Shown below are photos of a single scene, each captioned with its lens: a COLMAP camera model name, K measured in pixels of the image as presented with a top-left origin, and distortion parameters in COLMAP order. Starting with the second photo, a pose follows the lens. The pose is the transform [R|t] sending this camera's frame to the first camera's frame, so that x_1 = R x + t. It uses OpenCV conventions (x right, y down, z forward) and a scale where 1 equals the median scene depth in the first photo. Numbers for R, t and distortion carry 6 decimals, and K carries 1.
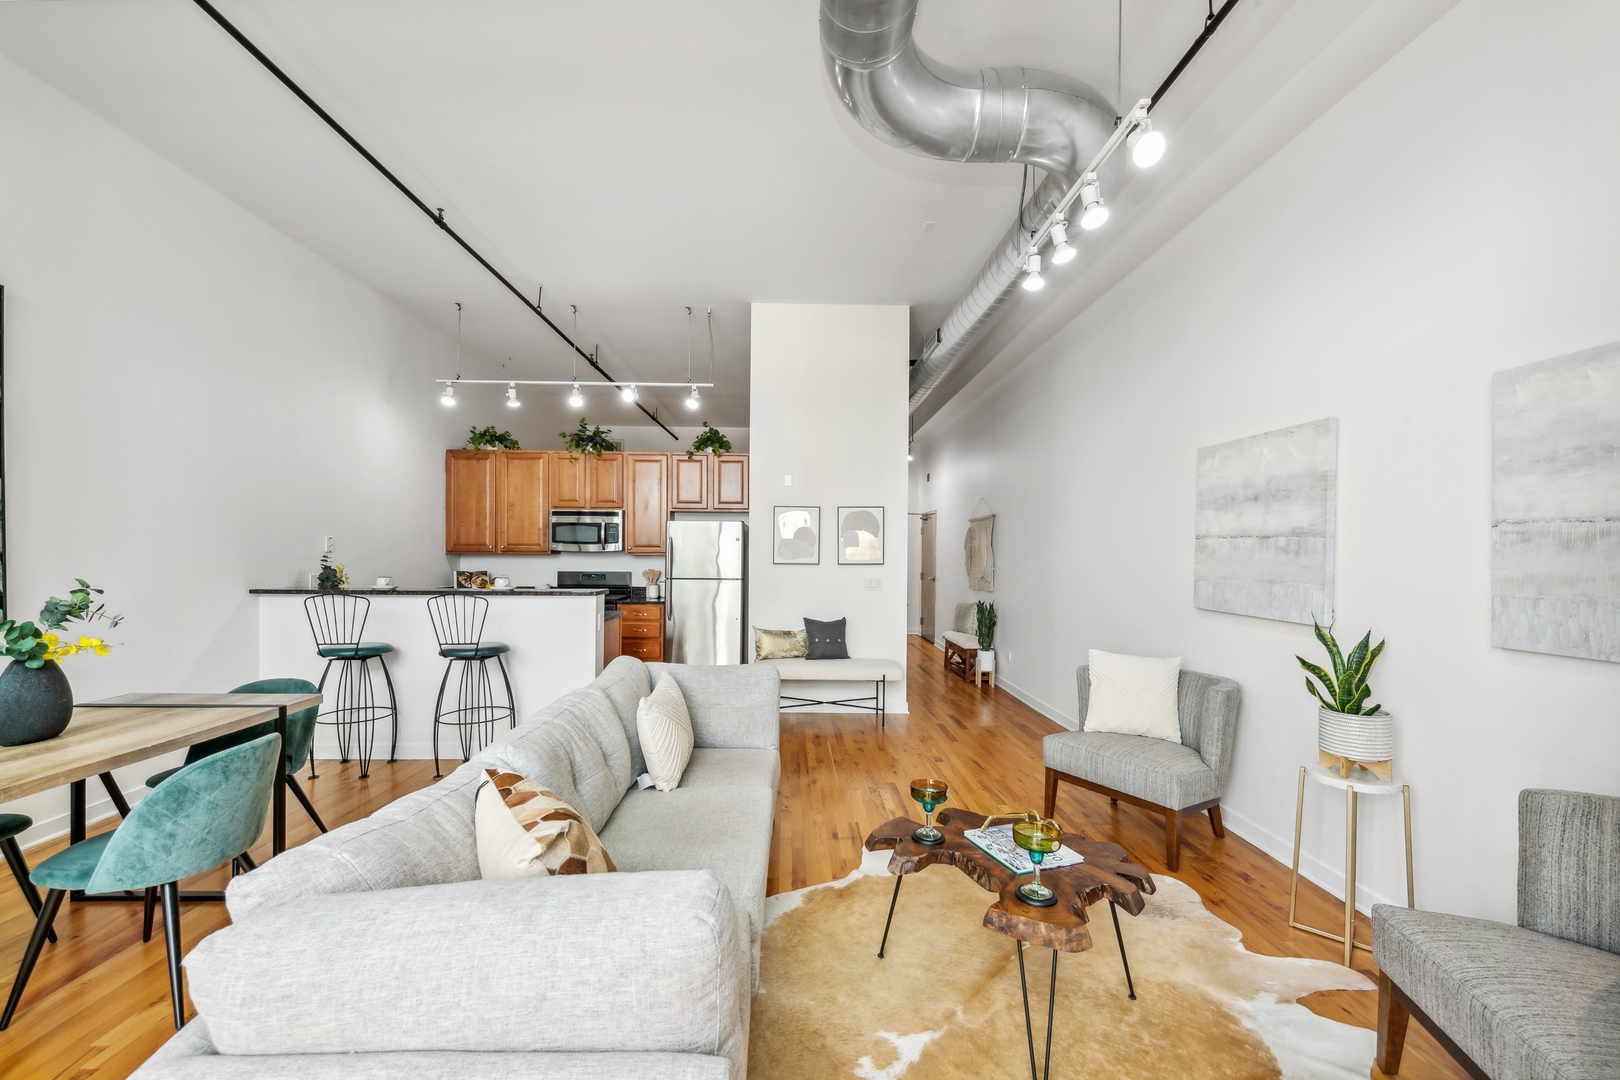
lens RADIAL K [[652.3, 0, 808.8], [0, 652.3, 554.6], [0, 0, 1]] dist [-0.000857, -0.000361]
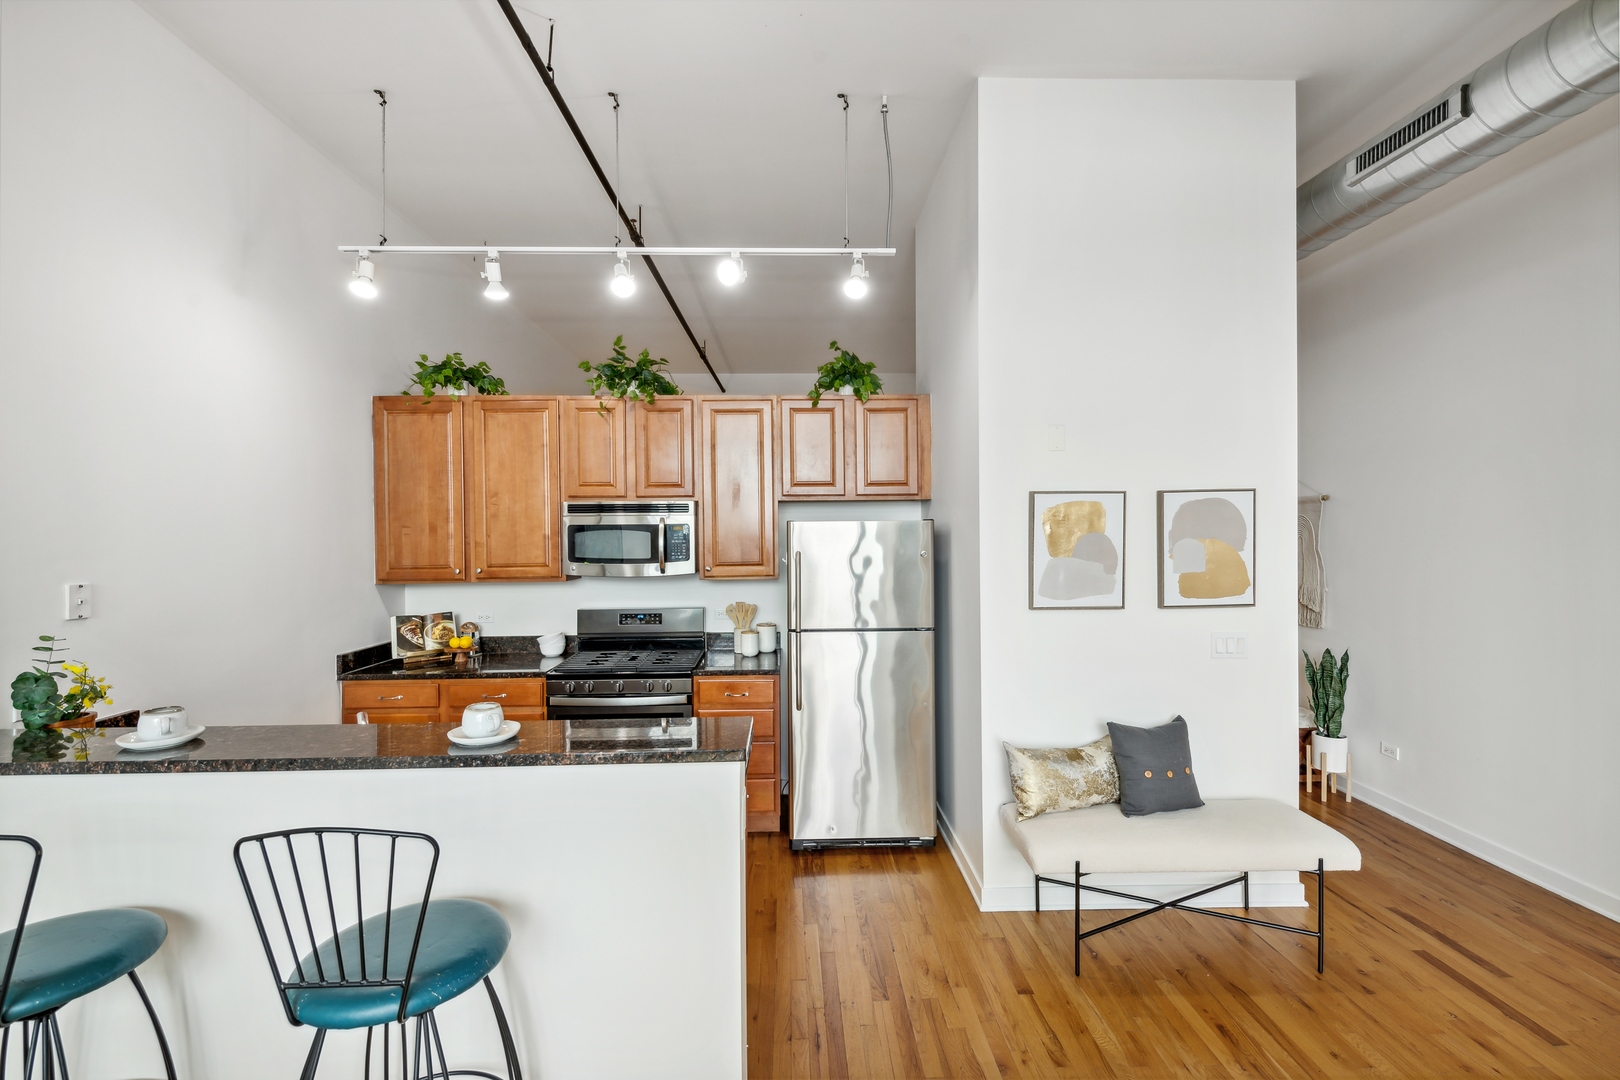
lens RADIAL K [[703.7, 0, 810.0], [0, 703.7, 540.0], [0, 0, 1]] dist [0.001603, -0.000038]
pose [[0.999868, -0.015880, 0.003399, -0.191805], [0.015846, 0.999827, 0.009731, -0.039339], [-0.003553, -0.009676, 0.999947, 0.404820]]
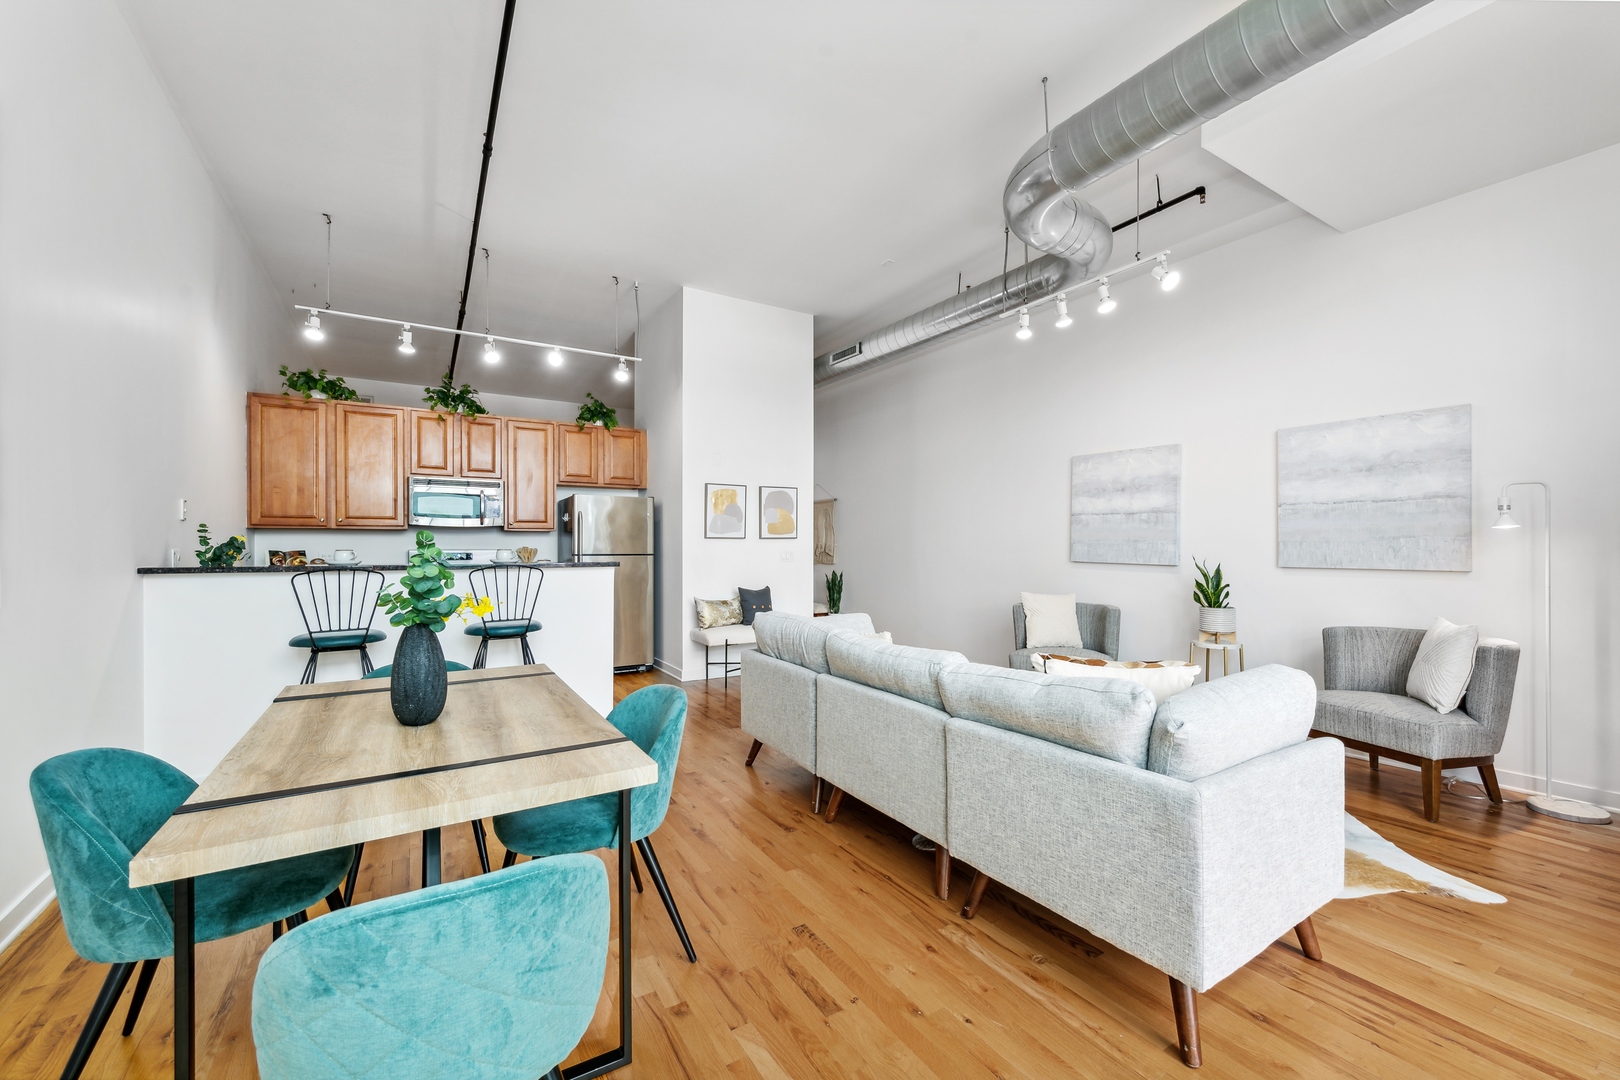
lens RADIAL K [[650.6, 0, 814.4], [0, 650.6, 543.1], [0, 0, 1]] dist [0.000929, 0.000031]
pose [[0.860411, -0.005193, 0.509574, -0.378275], [0.005018, 0.999986, 0.001718, 0.018529], [-0.509576, 0.001079, 0.860425, 0.004297]]
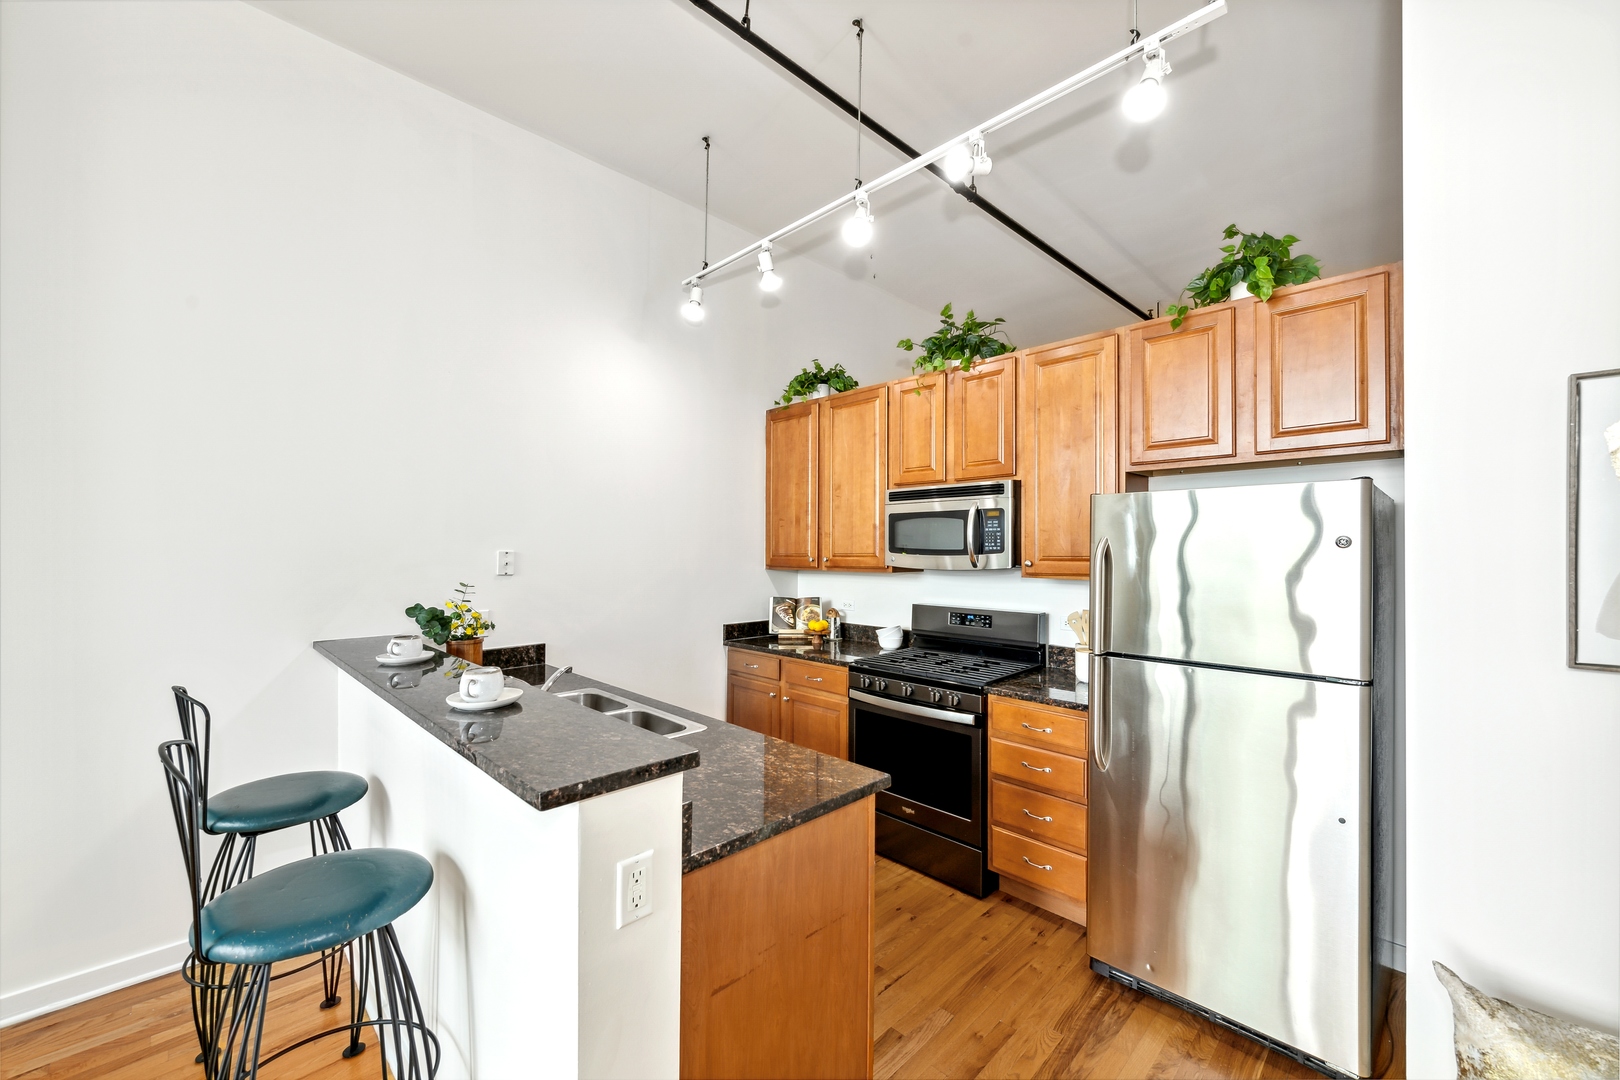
lens RADIAL K [[633.8, 0, 808.8], [0, 633.8, 545.7], [0, 0, 1]] dist [-0.000963, -0.000241]
pose [[0.686224, -0.009320, -0.727331, -0.064641], [0.002605, 0.999943, -0.010356, -0.018231], [0.727386, 0.005212, 0.686209, 0.601514]]
